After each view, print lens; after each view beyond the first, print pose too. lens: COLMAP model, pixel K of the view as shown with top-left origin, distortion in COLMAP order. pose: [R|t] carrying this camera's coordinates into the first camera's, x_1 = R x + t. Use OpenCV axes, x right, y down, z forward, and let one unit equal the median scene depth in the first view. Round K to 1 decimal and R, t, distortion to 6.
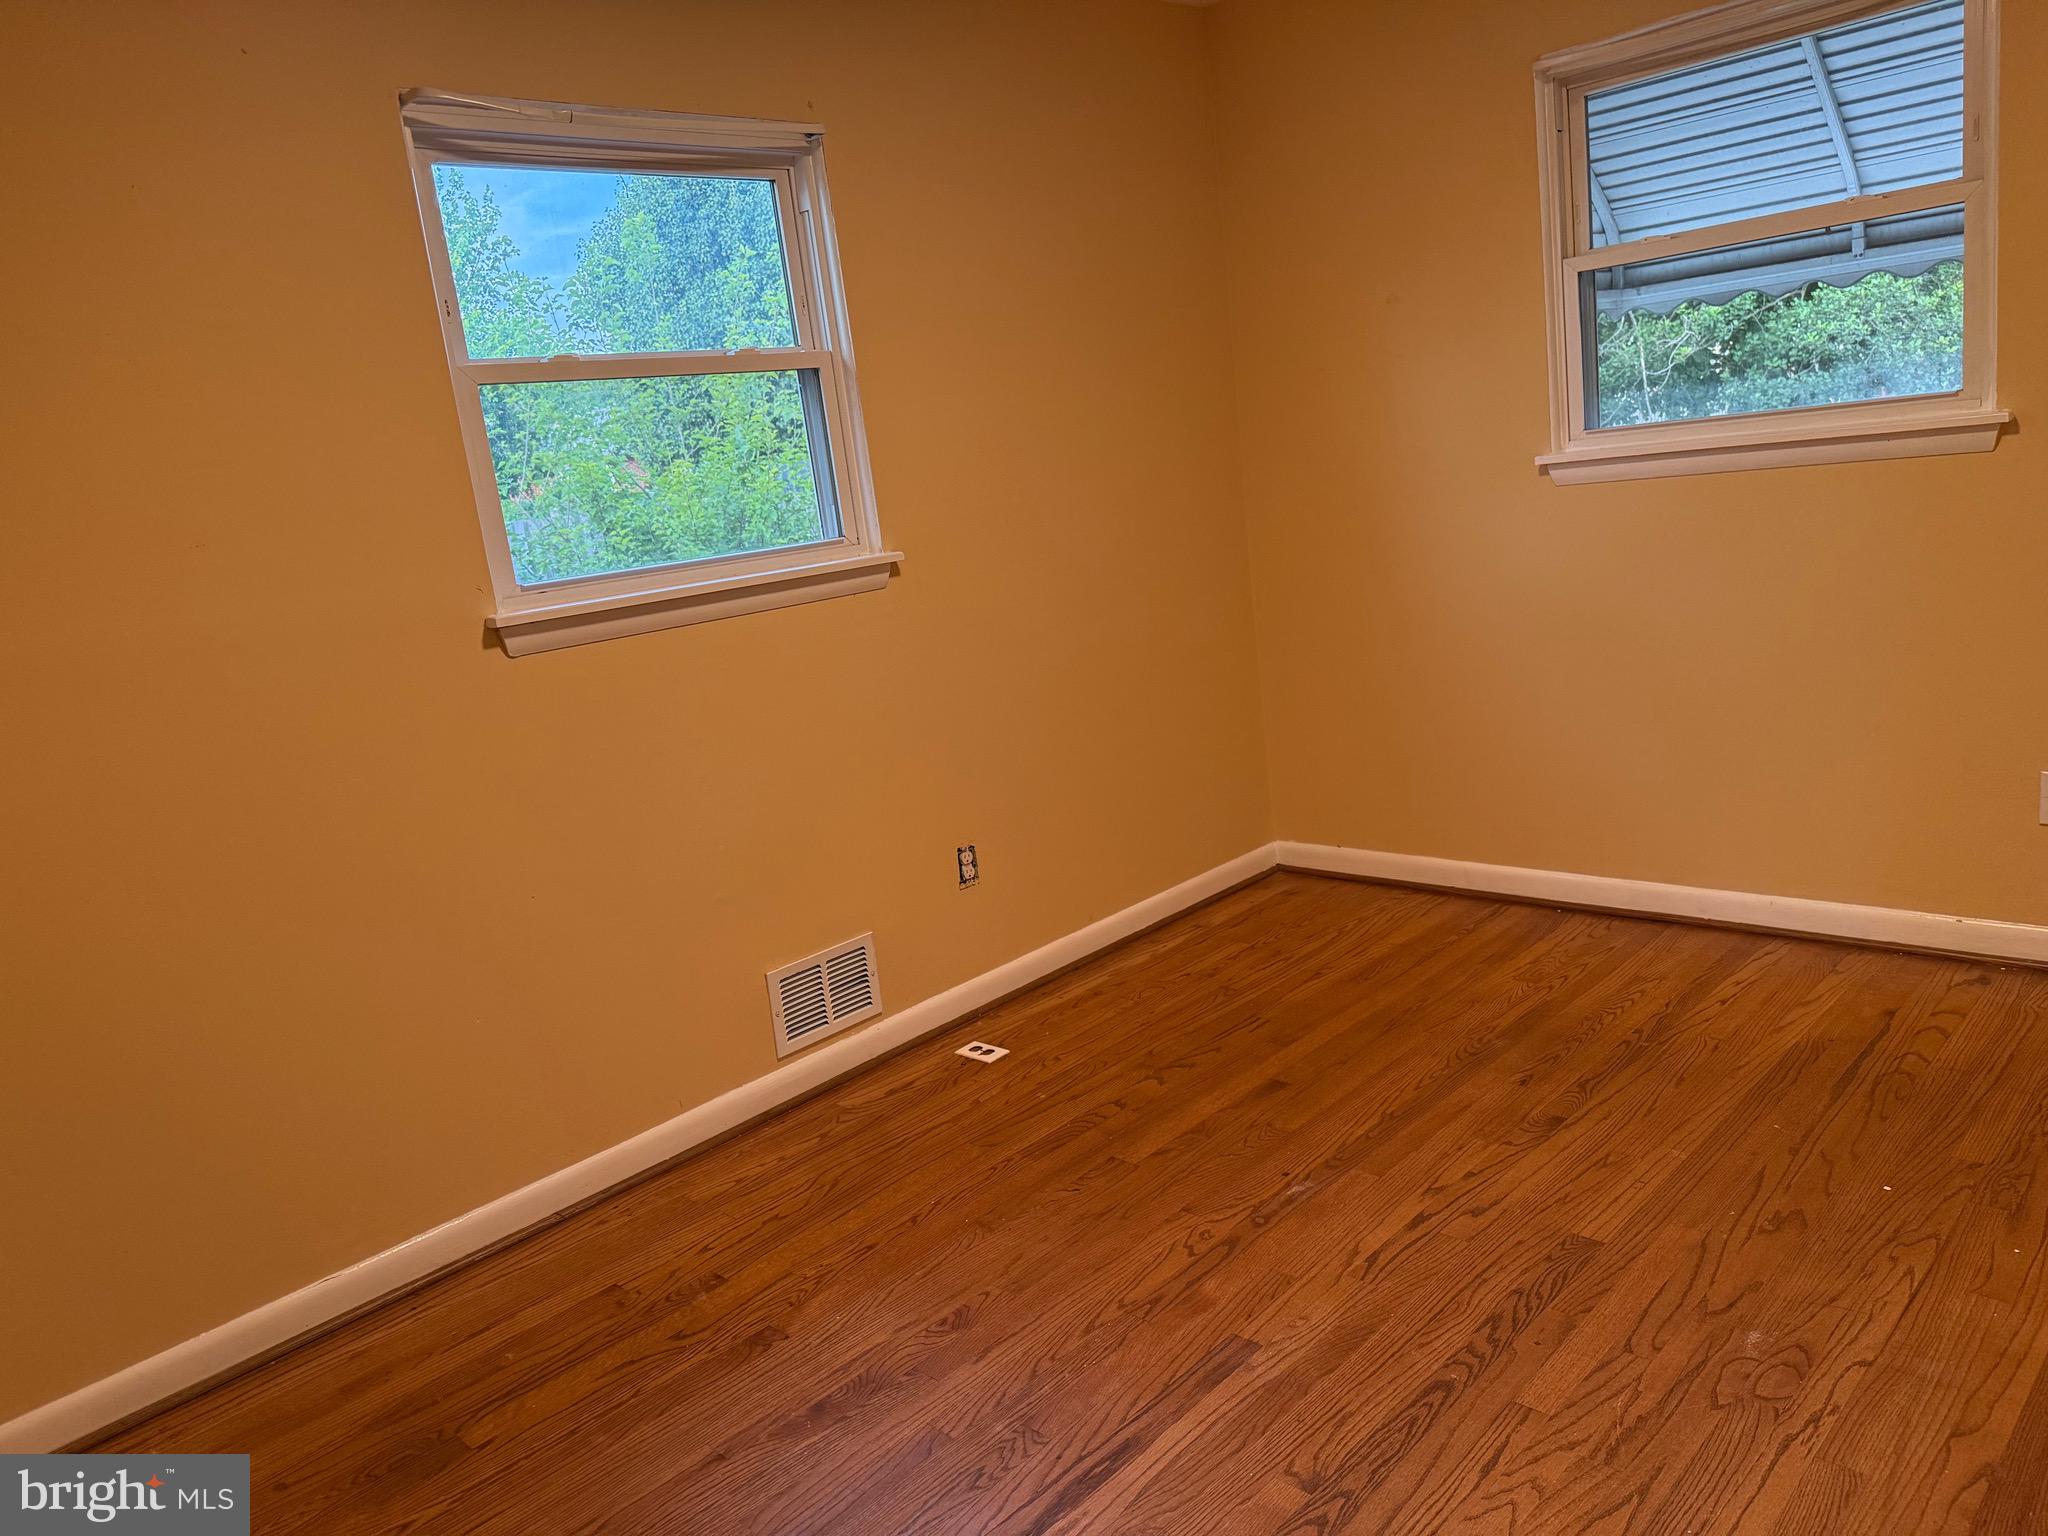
lens RADIAL K [[1459.2, 0, 1026.7], [0, 1459.2, 773.4], [0, 0, 1]] dist [0.008129, -0.011138]
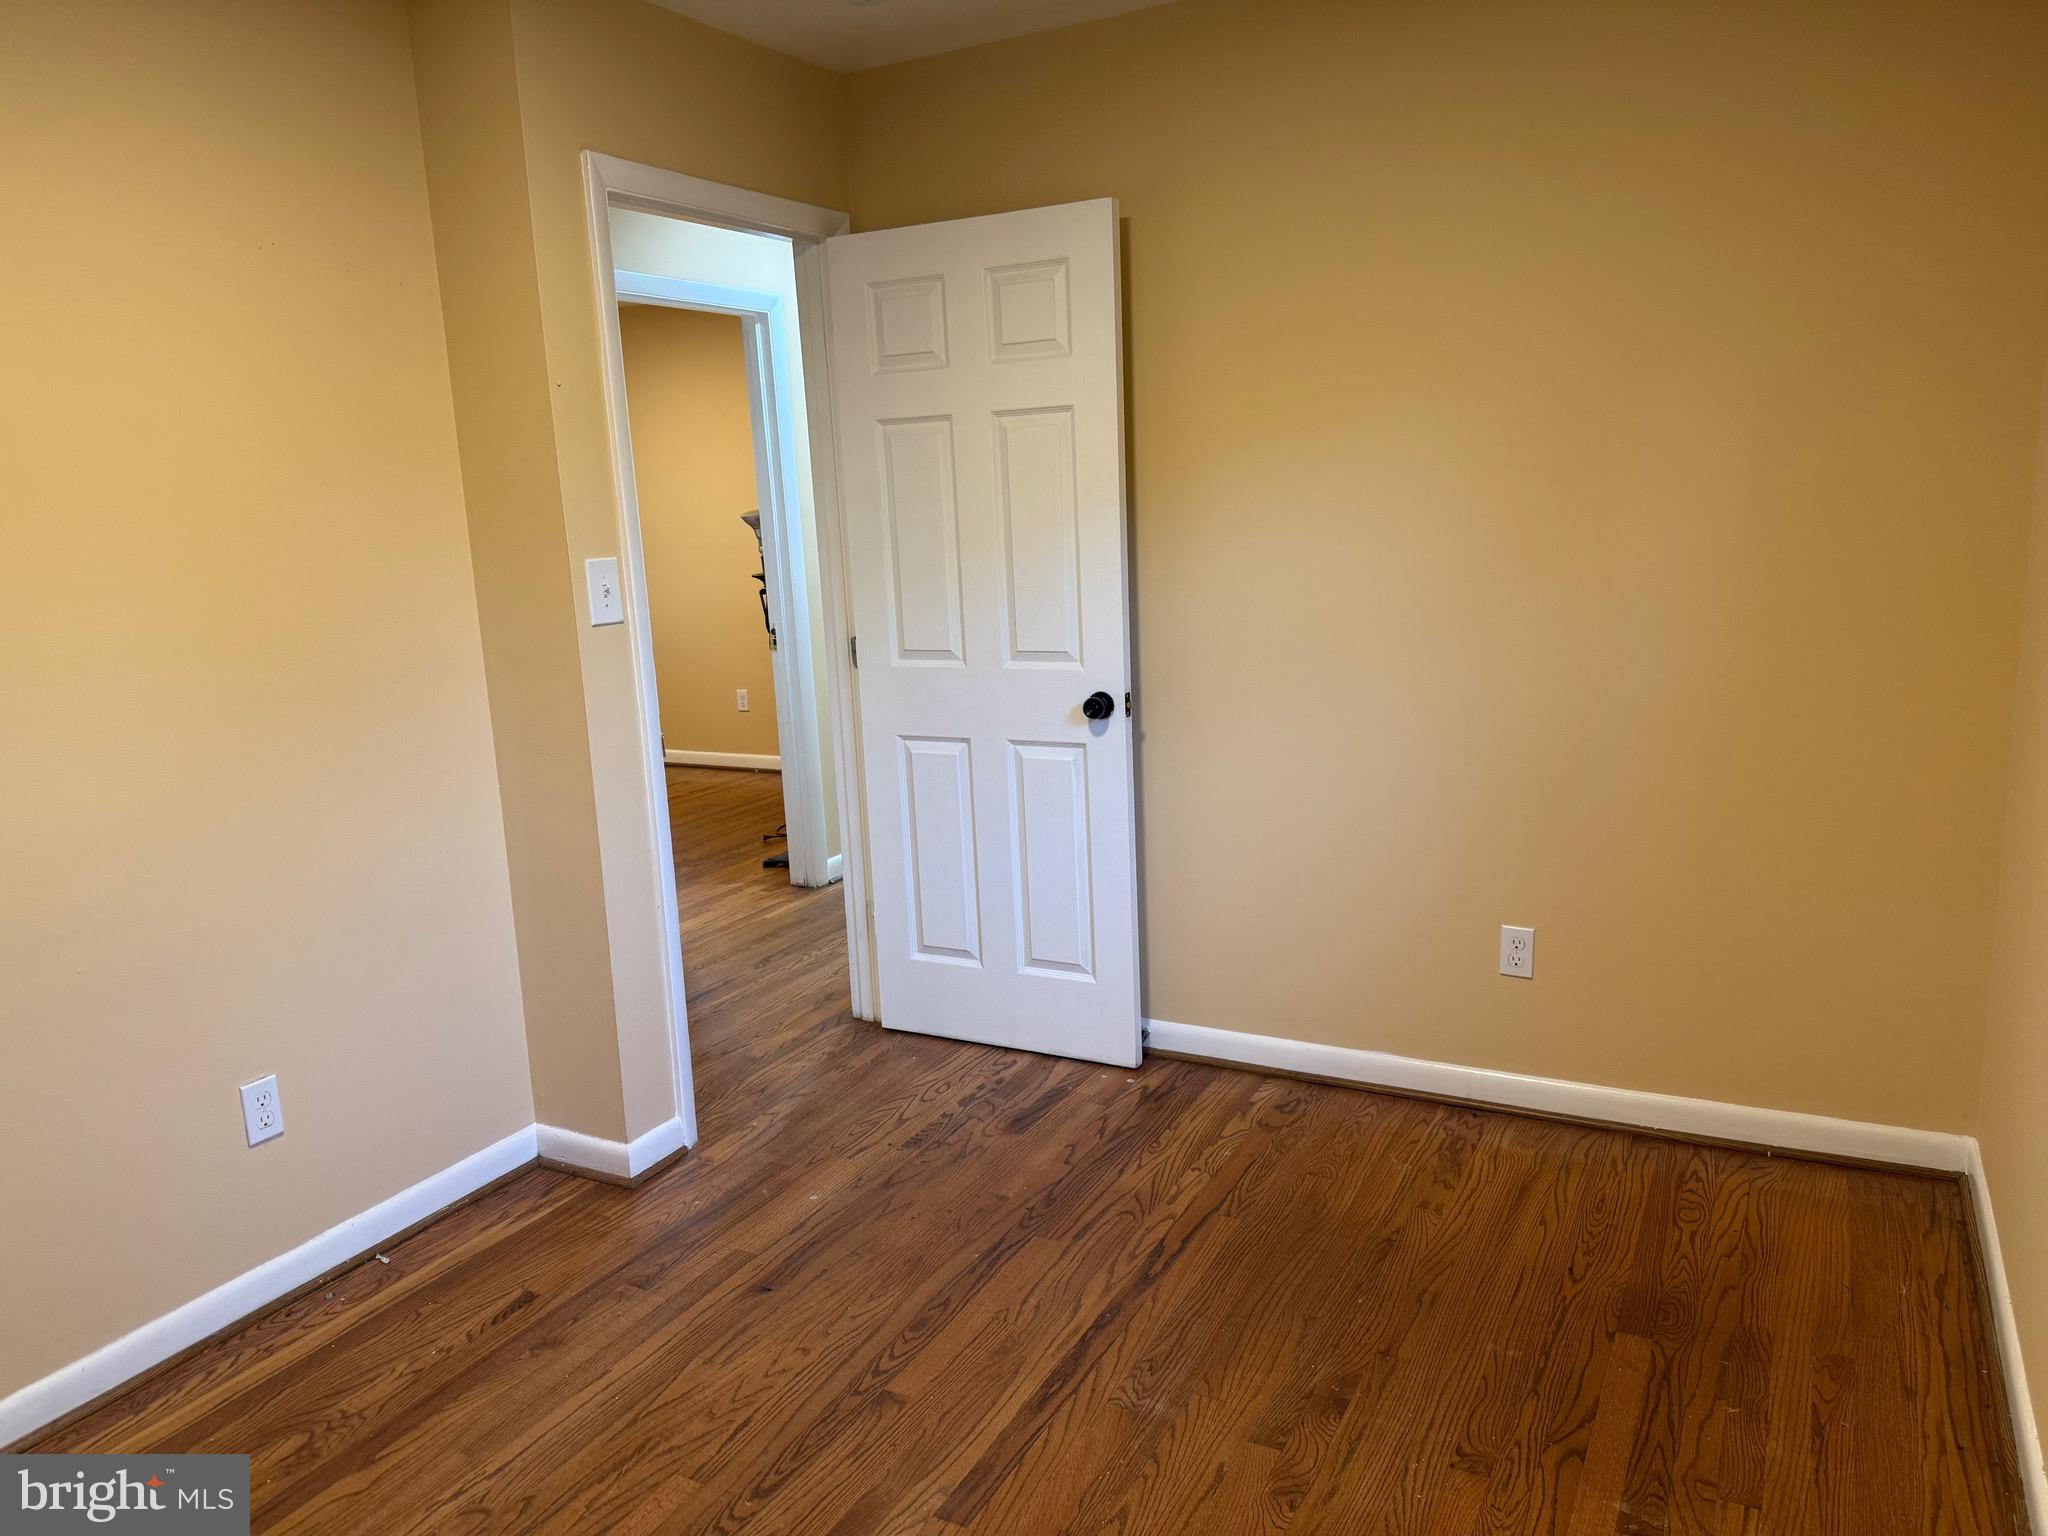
lens RADIAL K [[1436.7, 0, 1021.5], [0, 1436.7, 791.7], [0, 0, 1]] dist [0.093492, -0.160574]
pose [[-0.946021, 0.224124, -0.234122, 0.195904], [0.106949, 0.897771, 0.427281, -0.384858], [0.305952, 0.379178, -0.873280, 1.462837]]
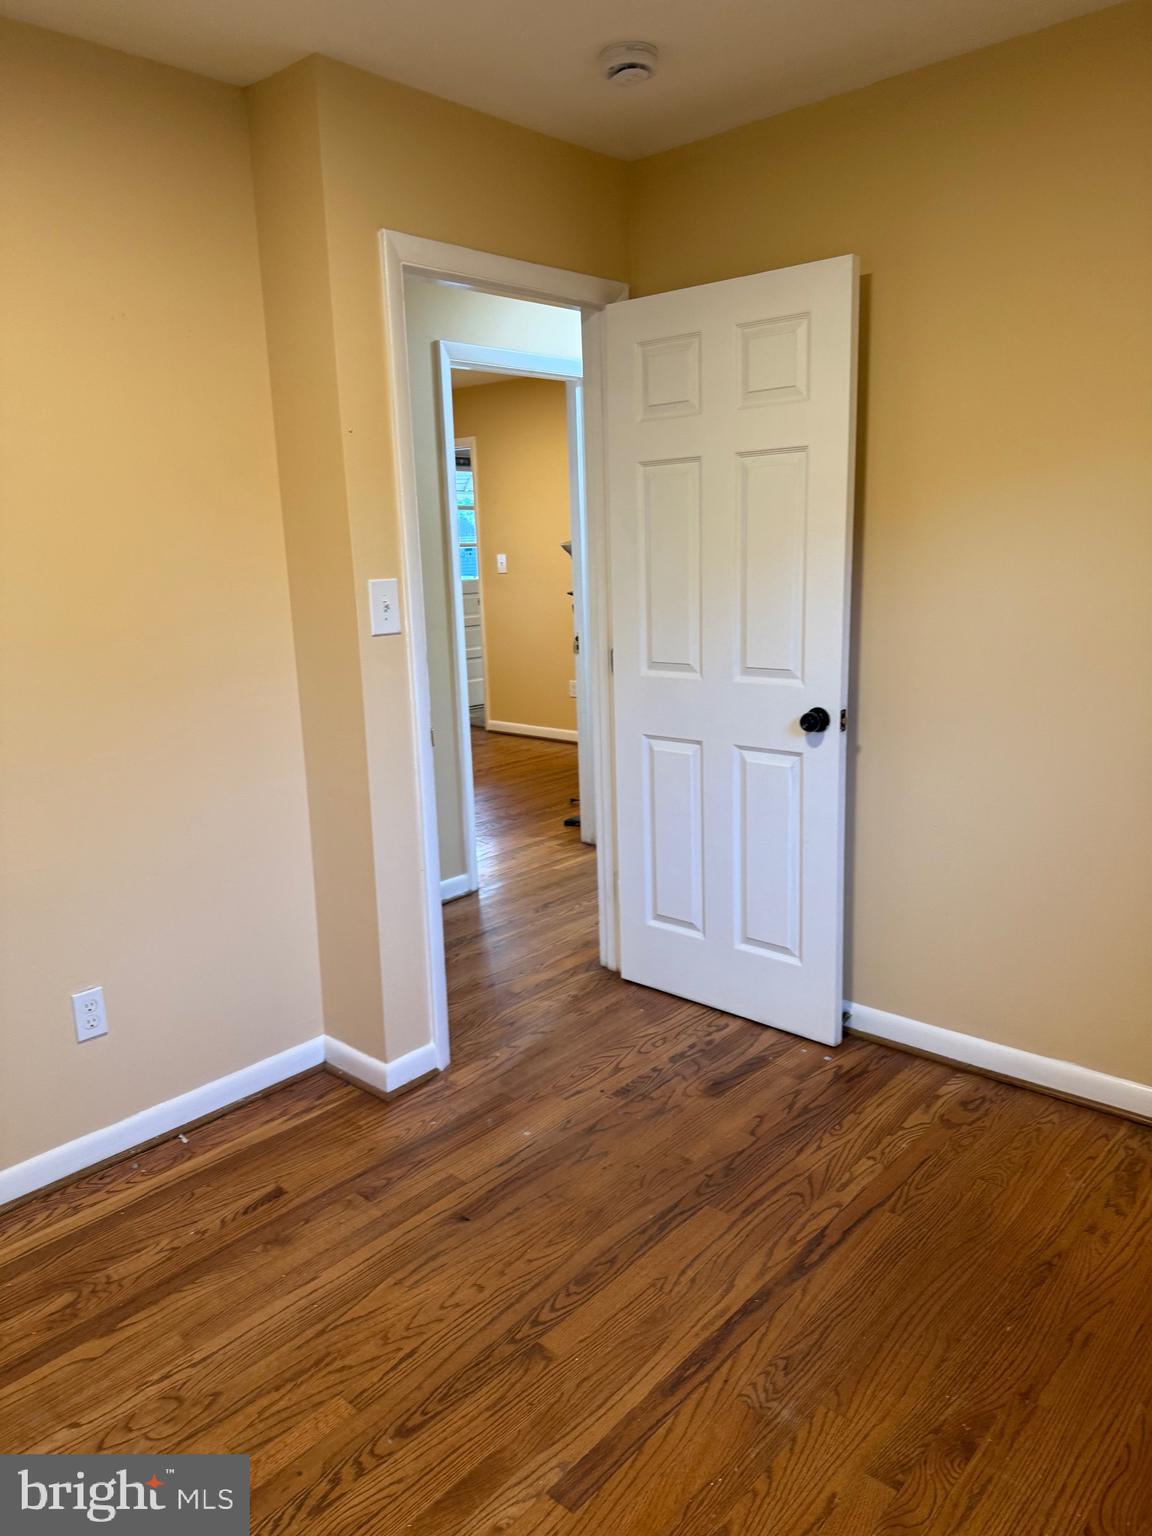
lens RADIAL K [[1094.4, 0, 576.0], [0, 1094.4, 768.0], [0, 0, 1]] dist [0.008129, -0.011138]
pose [[-0.986246, 0.165046, -0.008929, 0.056047], [0.146747, 0.899196, 0.412203, -0.329164], [0.076061, 0.405223, -0.911048, 1.305232]]
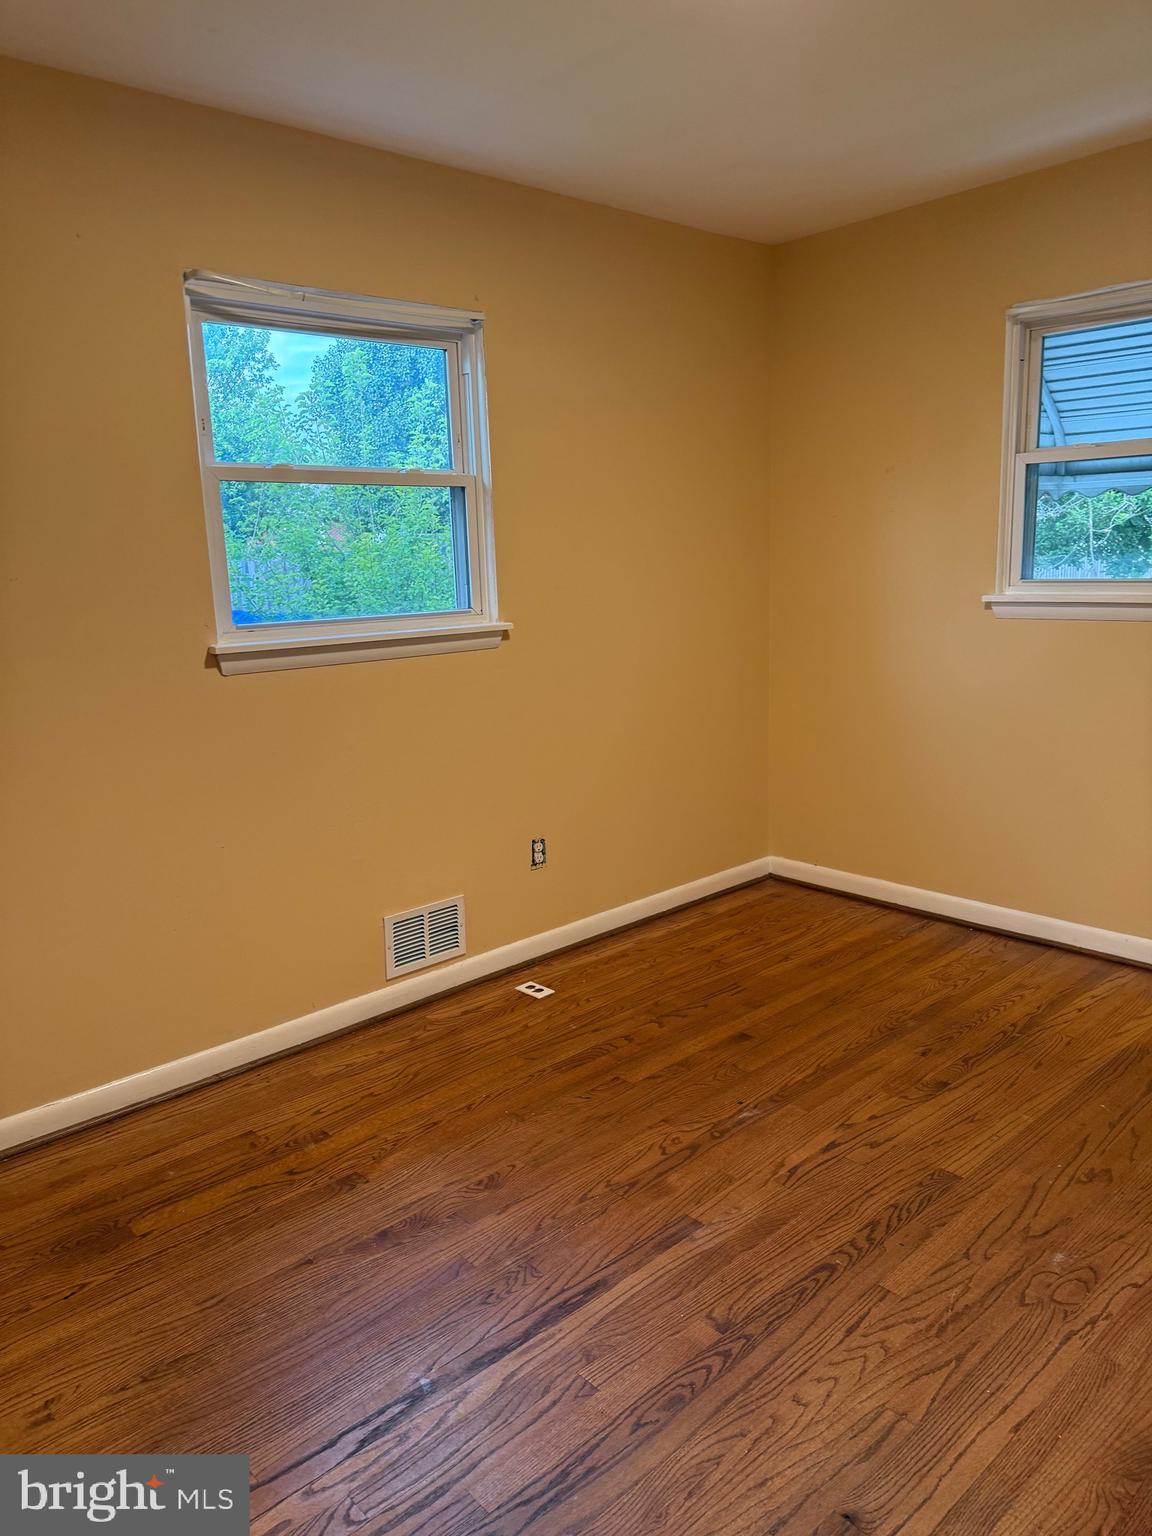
lens RADIAL K [[1094.4, 0, 576.0], [0, 1094.4, 768.0], [0, 0, 1]] dist [0.008129, -0.011138]
pose [[0.994816, 0.096911, -0.030810, 0.026267], [-0.097180, 0.995239, -0.007384, -0.017891], [0.029948, 0.010340, 0.999498, -0.042364]]
